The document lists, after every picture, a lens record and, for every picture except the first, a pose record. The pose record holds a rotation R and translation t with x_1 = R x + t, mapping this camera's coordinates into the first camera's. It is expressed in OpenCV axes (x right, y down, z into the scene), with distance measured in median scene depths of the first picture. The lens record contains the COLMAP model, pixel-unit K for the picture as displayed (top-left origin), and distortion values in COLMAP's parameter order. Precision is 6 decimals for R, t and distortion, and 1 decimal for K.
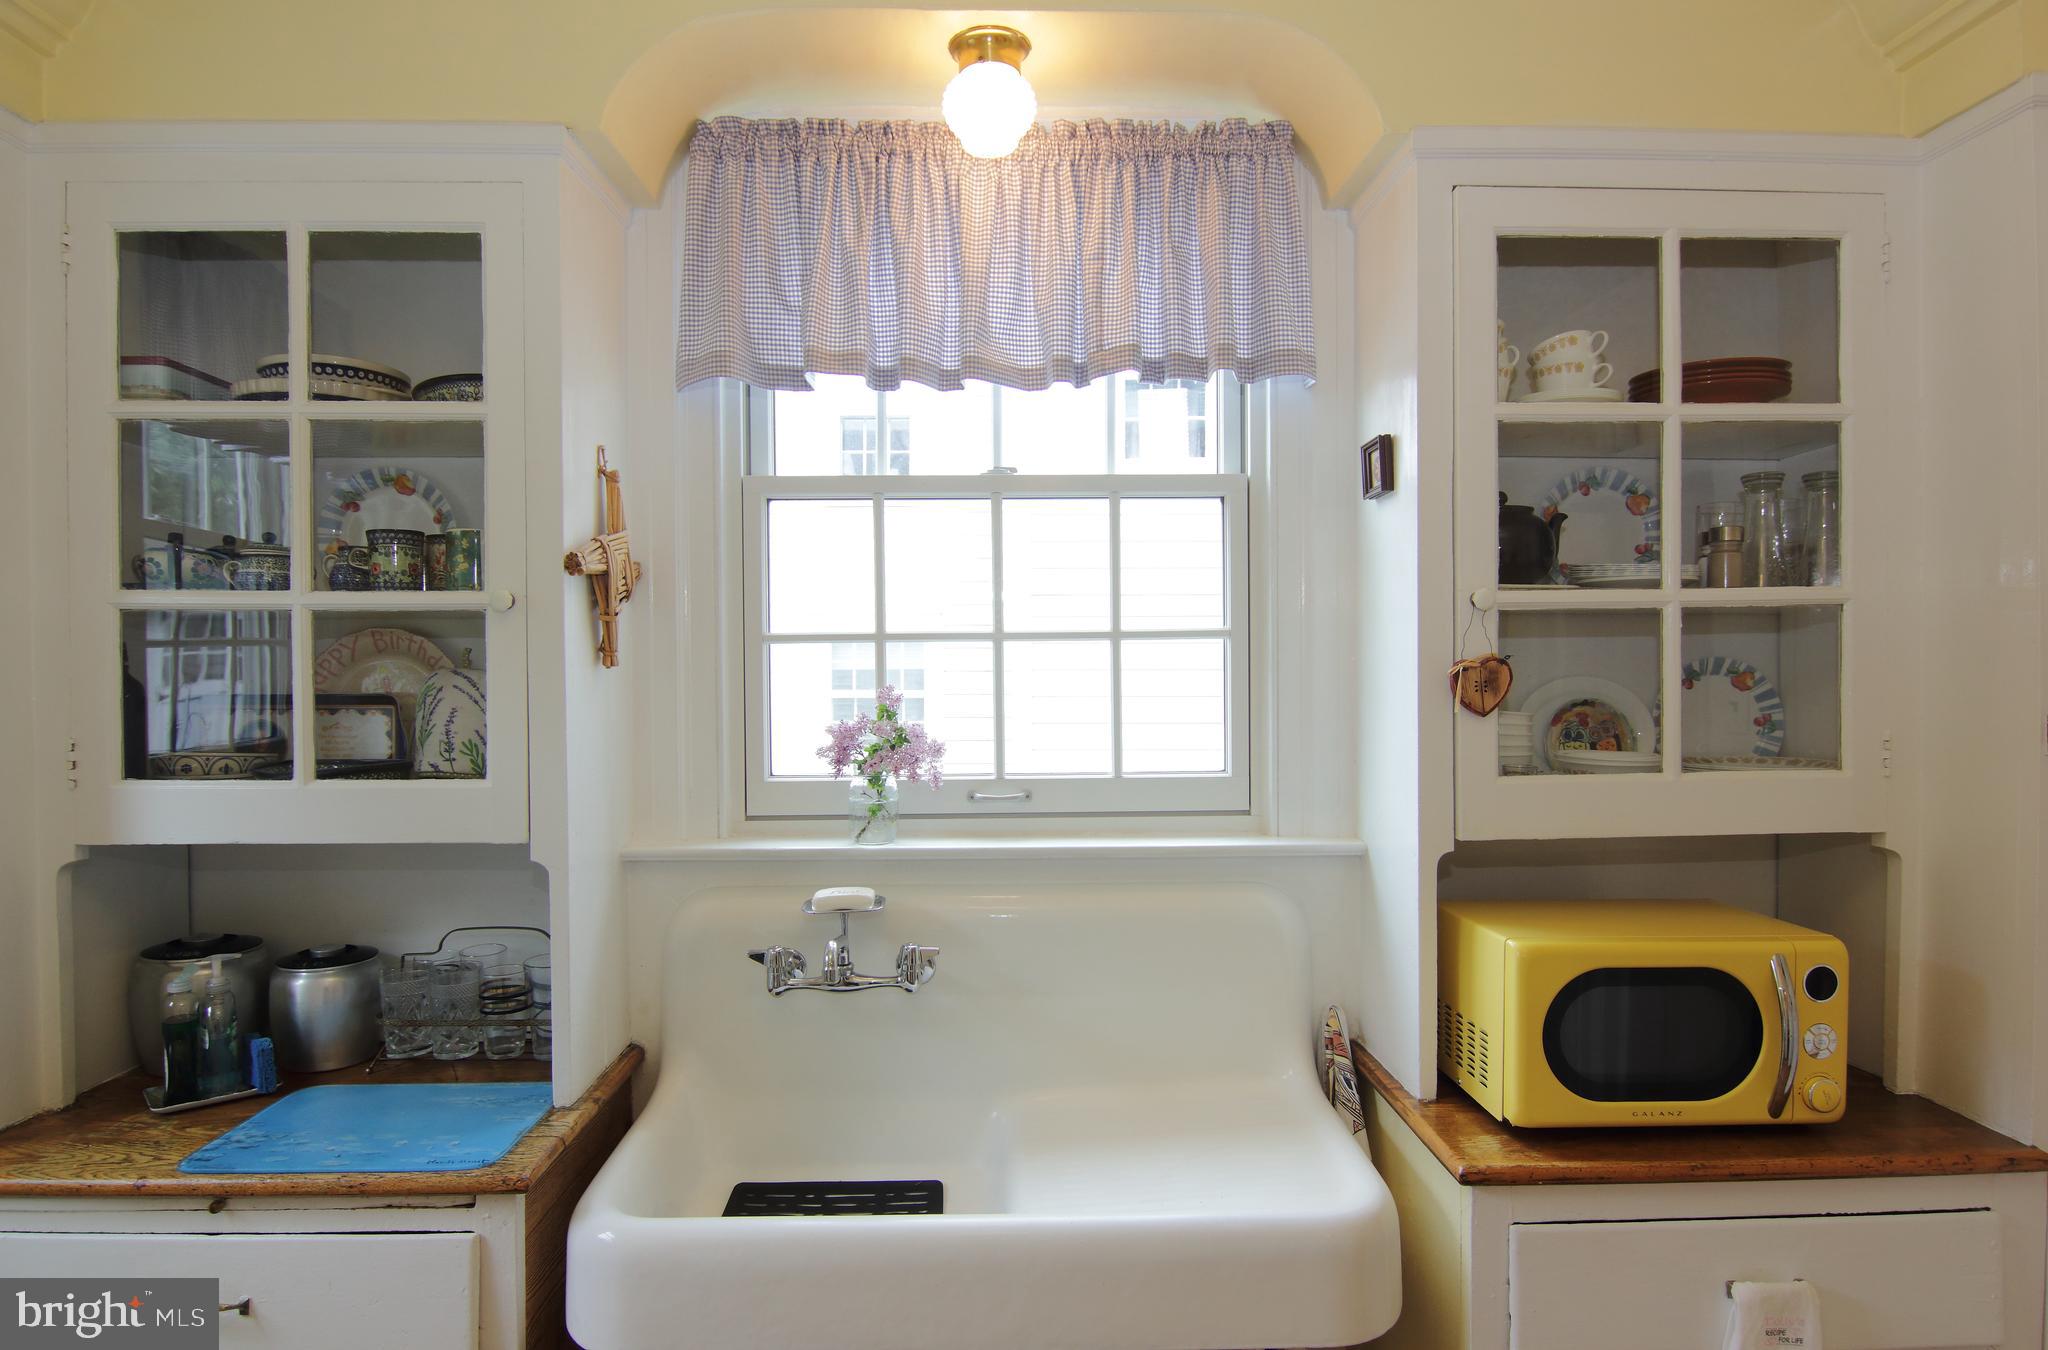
lens RADIAL K [[1169.1, 0, 1023.4], [0, 1169.1, 679.1], [0, 0, 1]] dist [-0.012289, 0.000487]
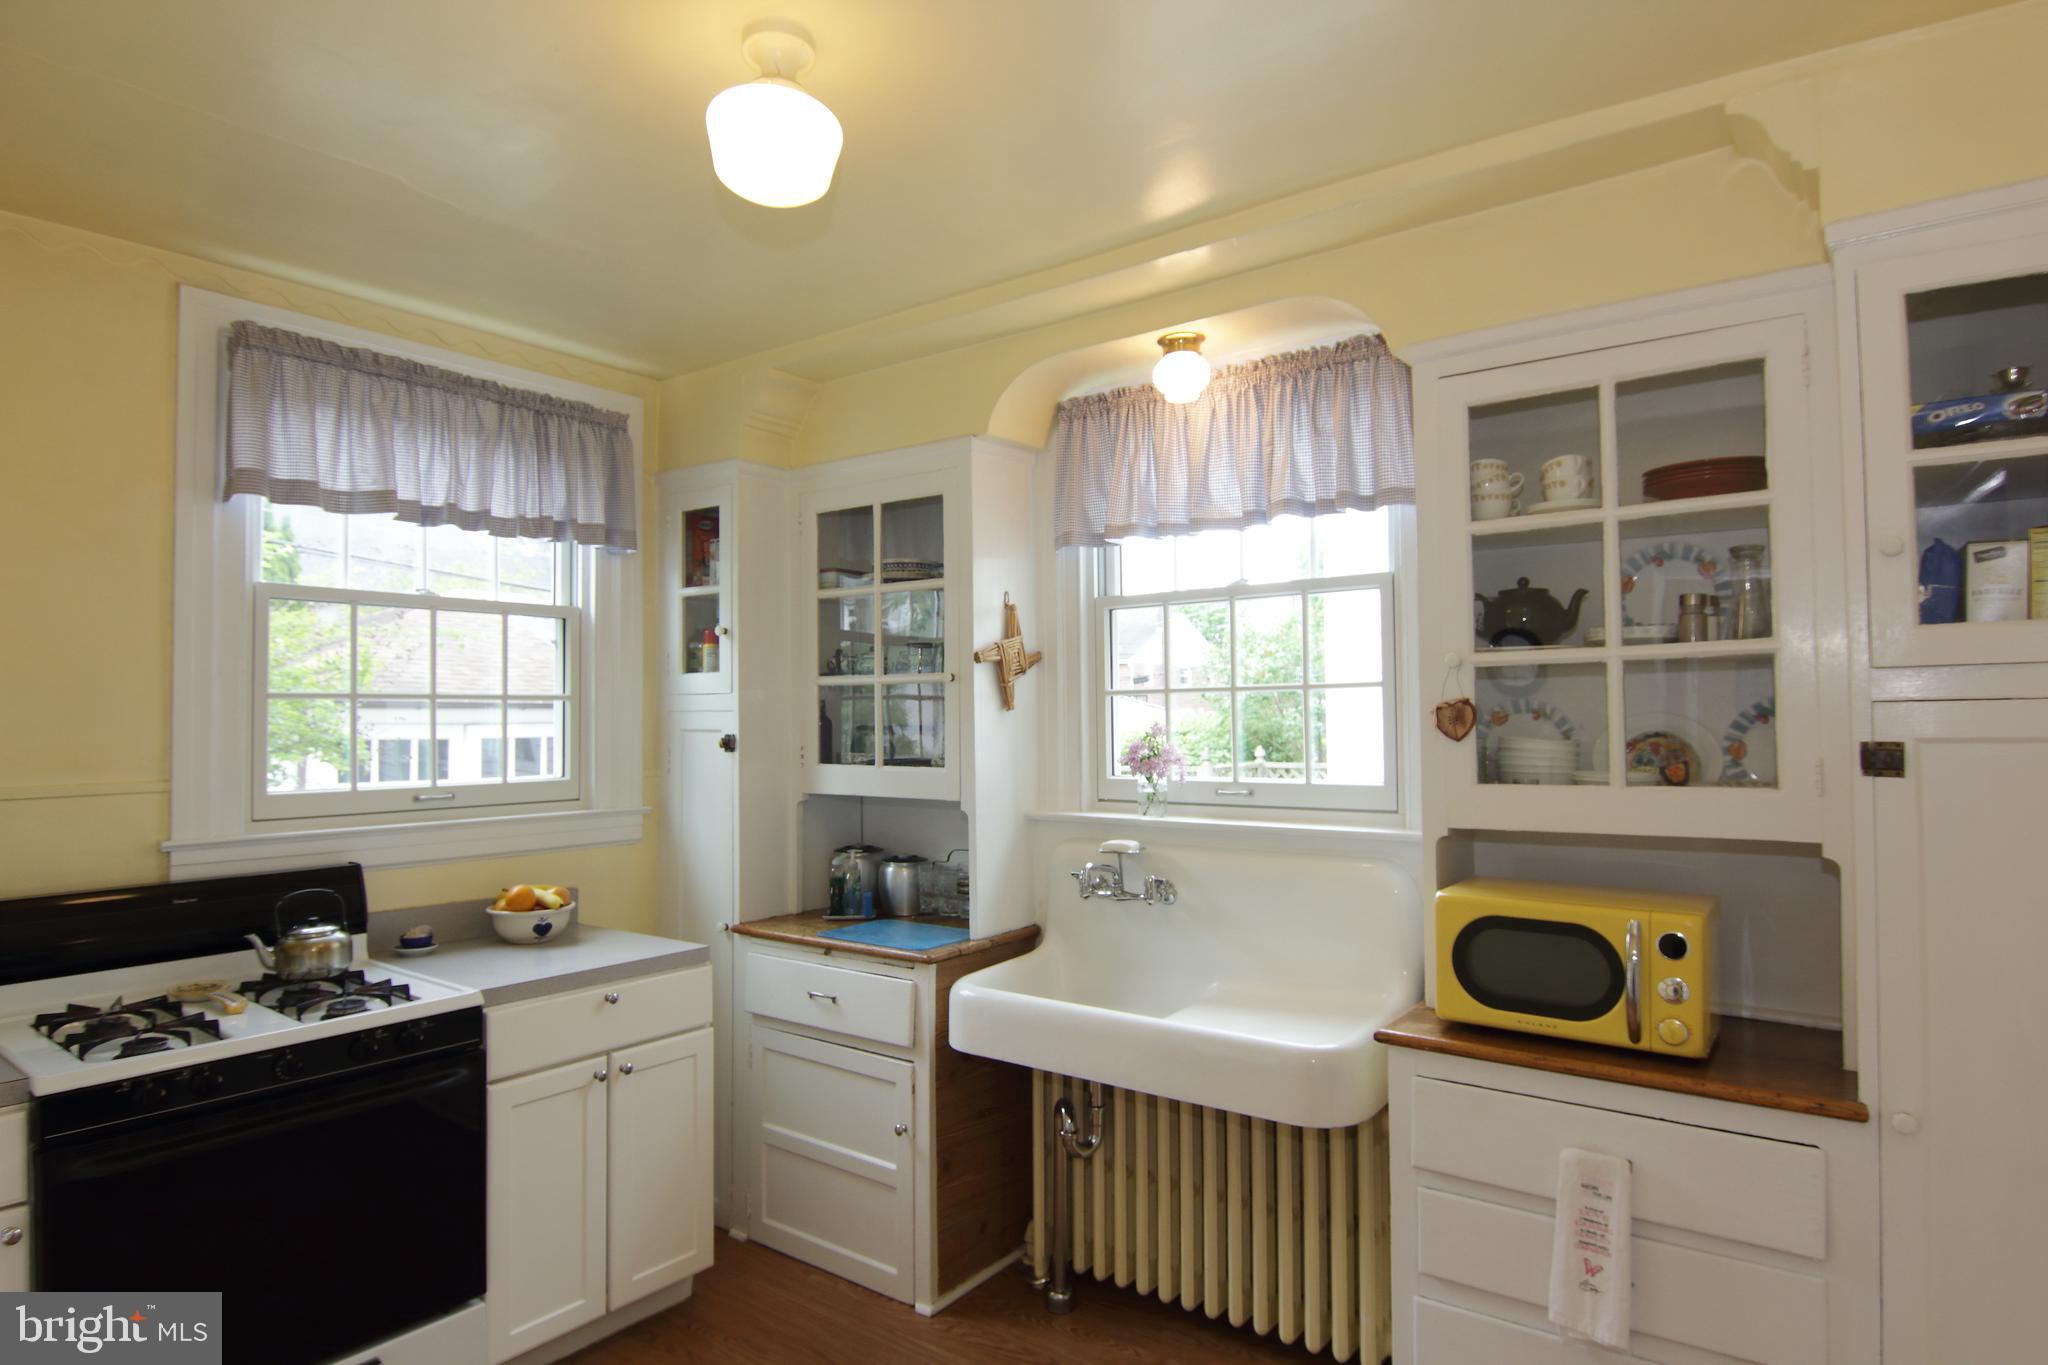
lens RADIAL K [[1127.7, 0, 1025.8], [0, 1127.7, 687.6], [0, 0, 1]] dist [-0.000739, -0.015183]
pose [[0.785042, -0.018896, -0.619155, 0.772283], [-0.001467, 0.999475, -0.032364, 0.010981], [0.619441, 0.026315, 0.784602, -0.387163]]
